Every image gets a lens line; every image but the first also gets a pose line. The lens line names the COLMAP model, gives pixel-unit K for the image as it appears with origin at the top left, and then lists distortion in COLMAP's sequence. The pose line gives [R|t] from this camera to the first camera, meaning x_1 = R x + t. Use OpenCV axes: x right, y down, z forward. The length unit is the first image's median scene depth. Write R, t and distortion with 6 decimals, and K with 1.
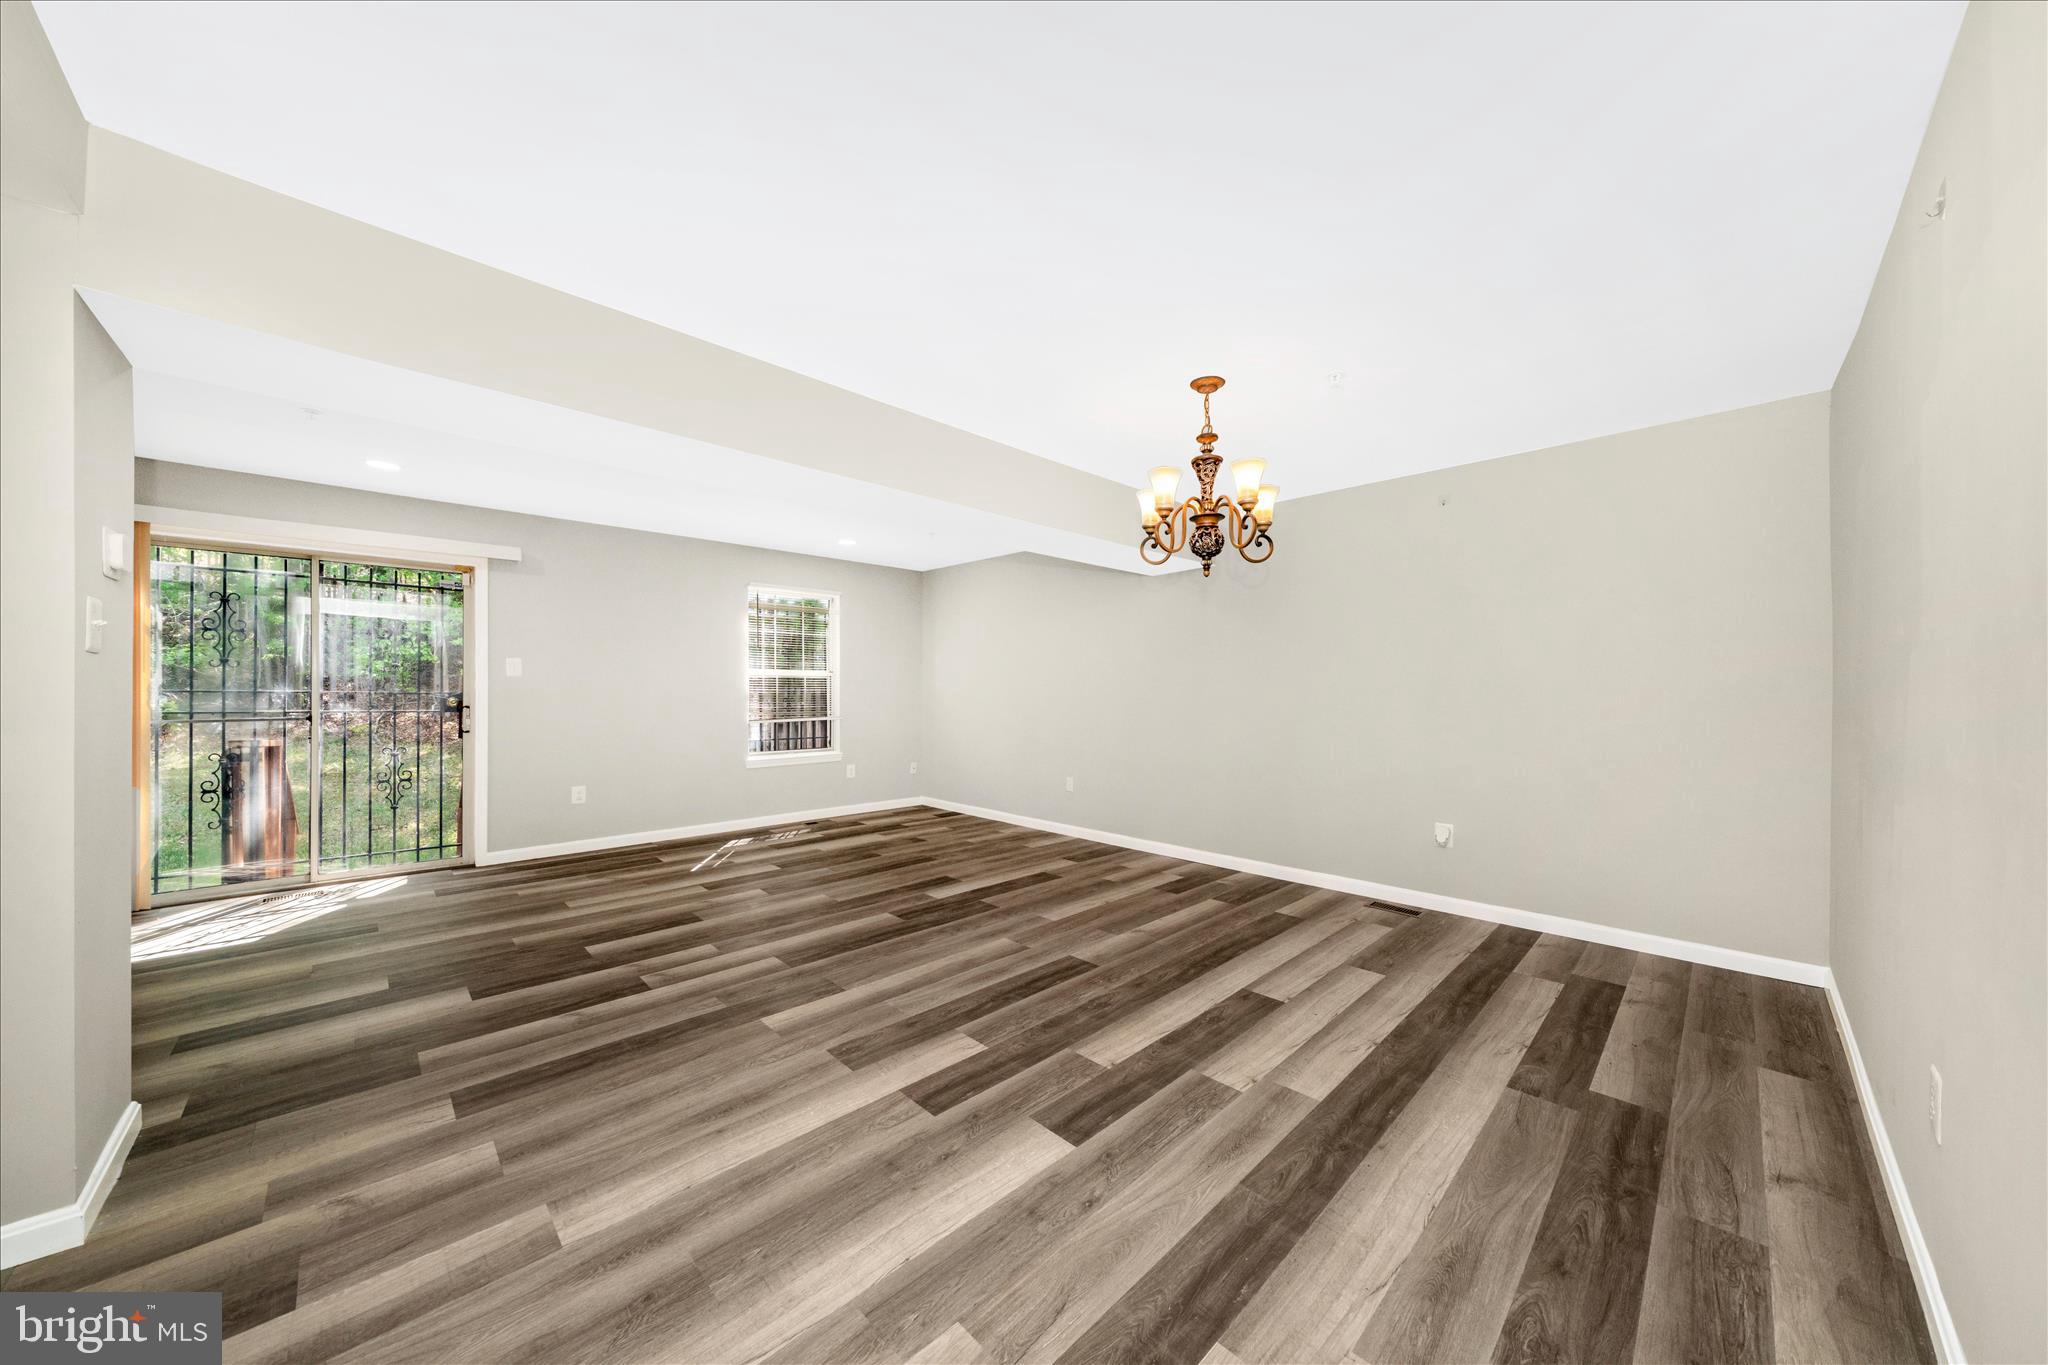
lens RADIAL K [[699.5, 0, 1029.9], [0, 699.5, 693.1], [0, 0, 1]] dist [-0.004565, 0.000000]
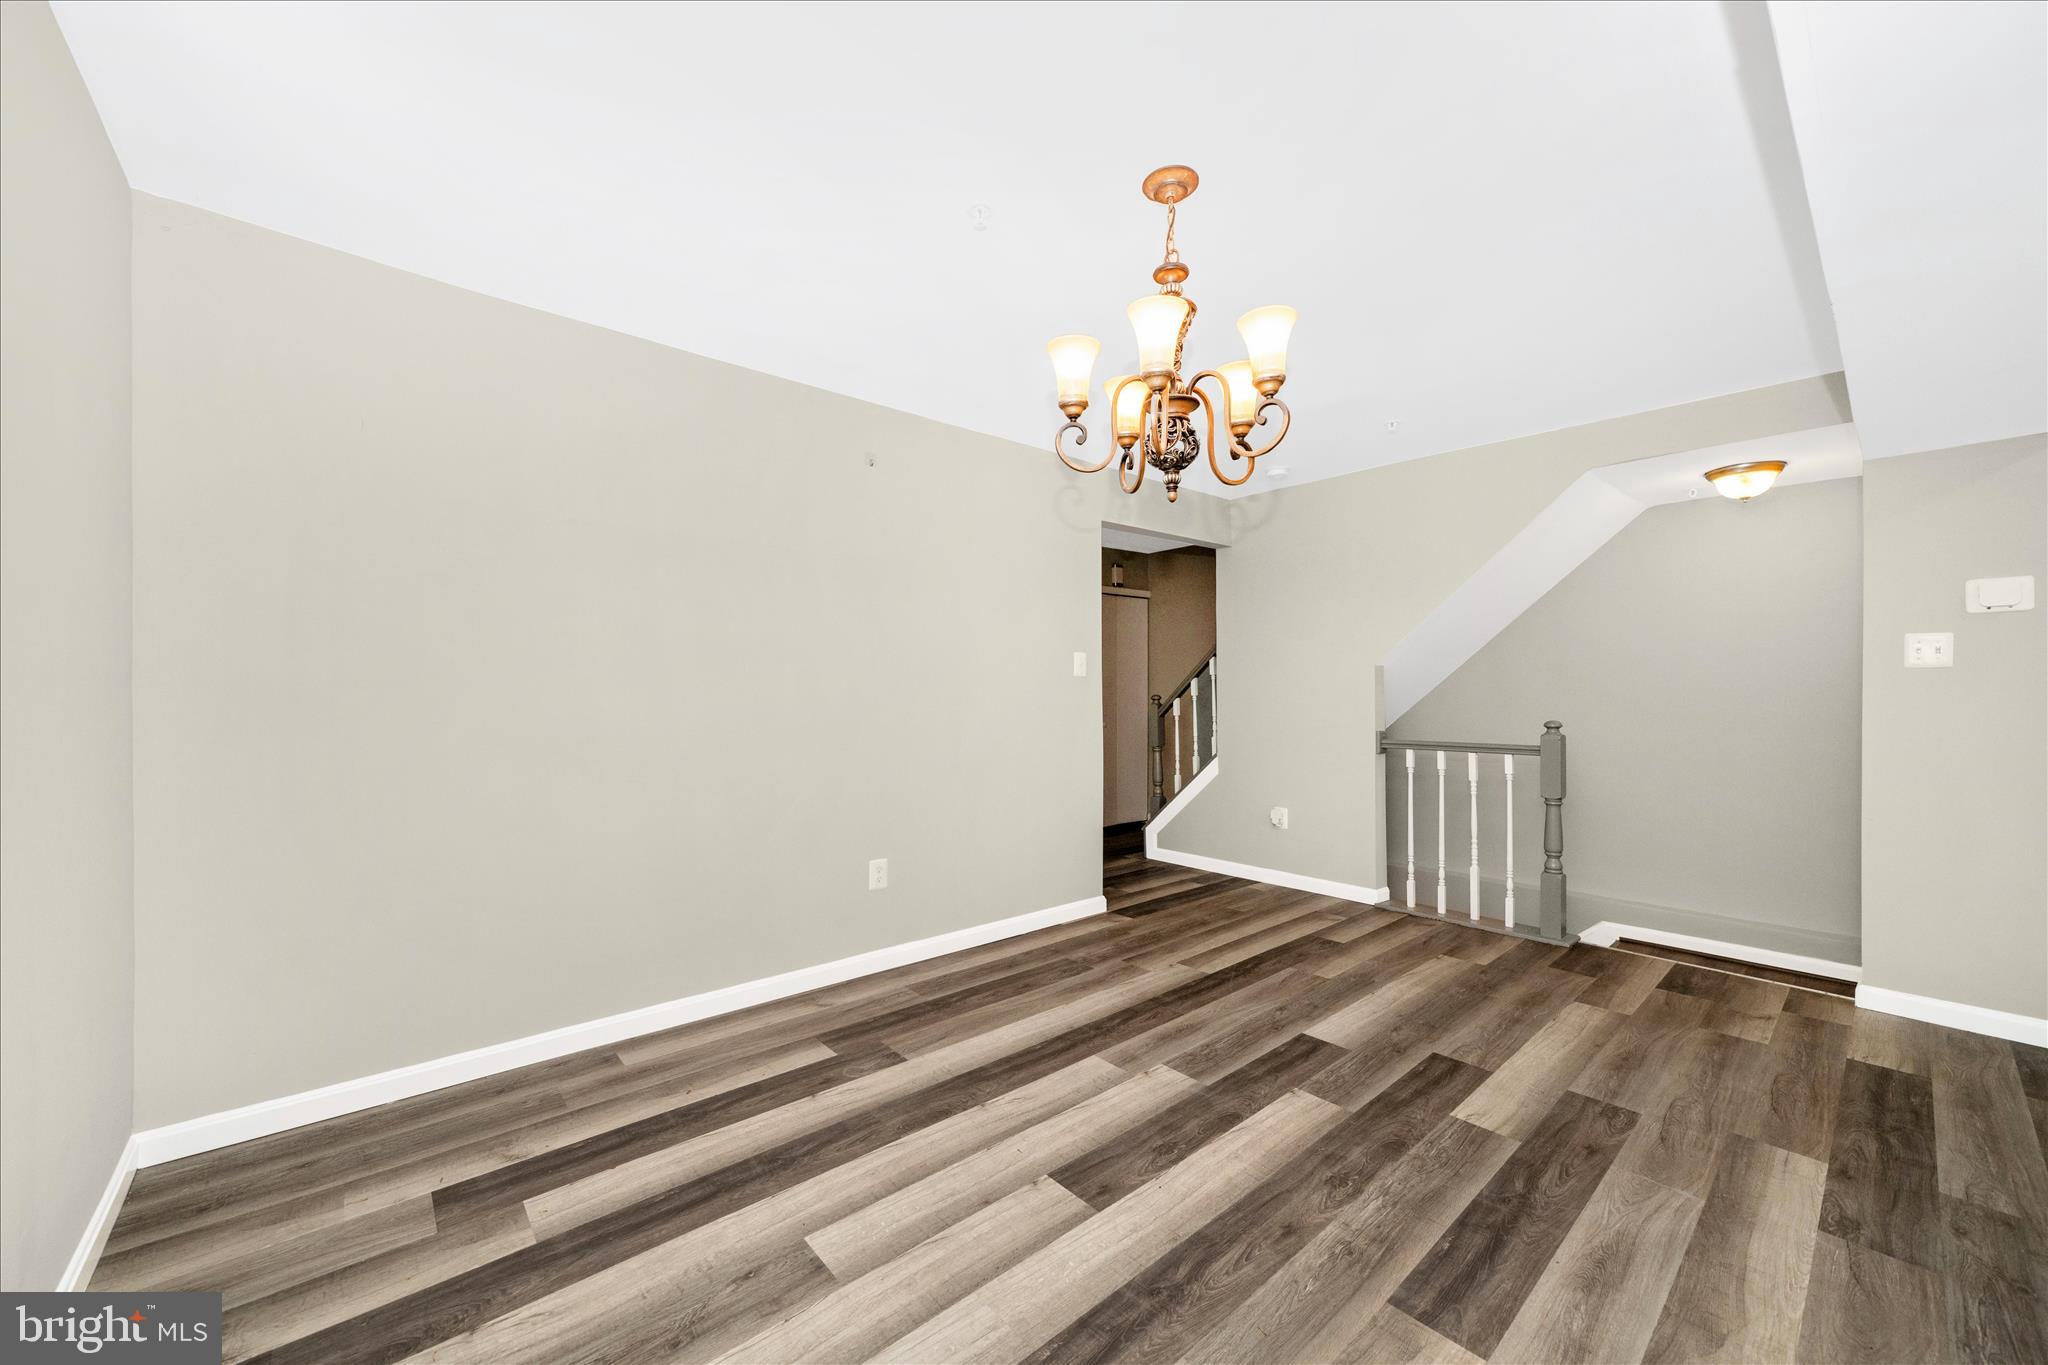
lens RADIAL K [[767.6, 0, 1040.9], [0, 767.6, 690.7], [0, 0, 1]] dist [-0.001785, -0.000581]
pose [[-0.998906, -0.005247, 0.046473, 0.334054], [-0.005033, 0.999976, 0.004708, -0.001295], [-0.046496, 0.004469, -0.998908, 1.662177]]
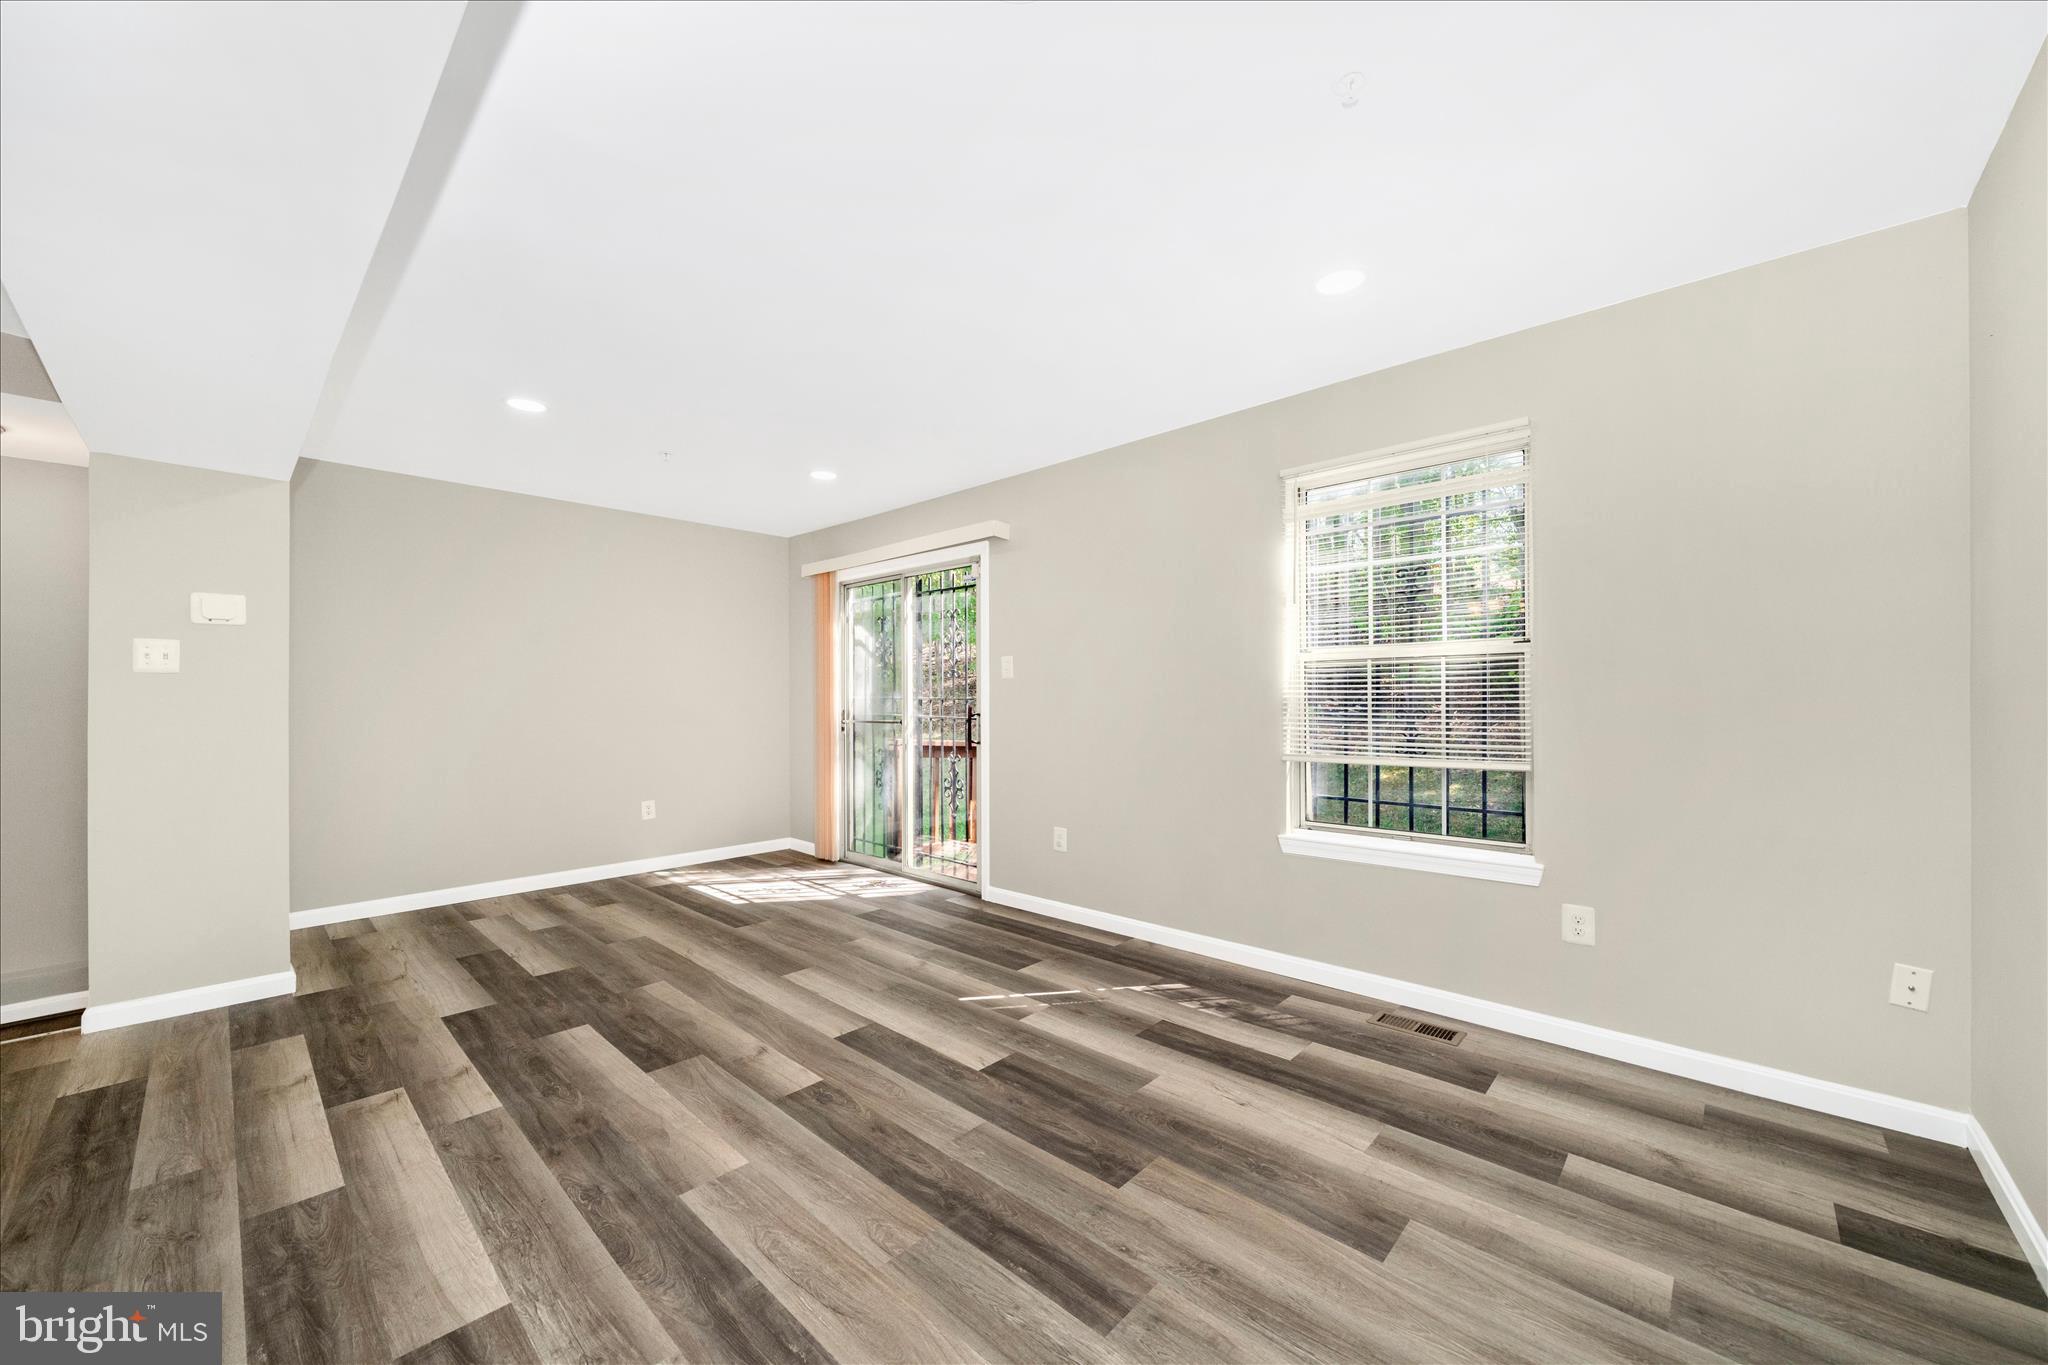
lens RADIAL K [[767.6, 0, 999.9], [0, 767.6, 695.5], [0, 0, 1]] dist [-0.001785, -0.000581]
pose [[0.028992, -0.007071, -0.999555, 0.275246], [-0.000610, 0.999975, -0.007092, 0.004619], [0.999579, 0.000816, 0.028987, 1.705984]]
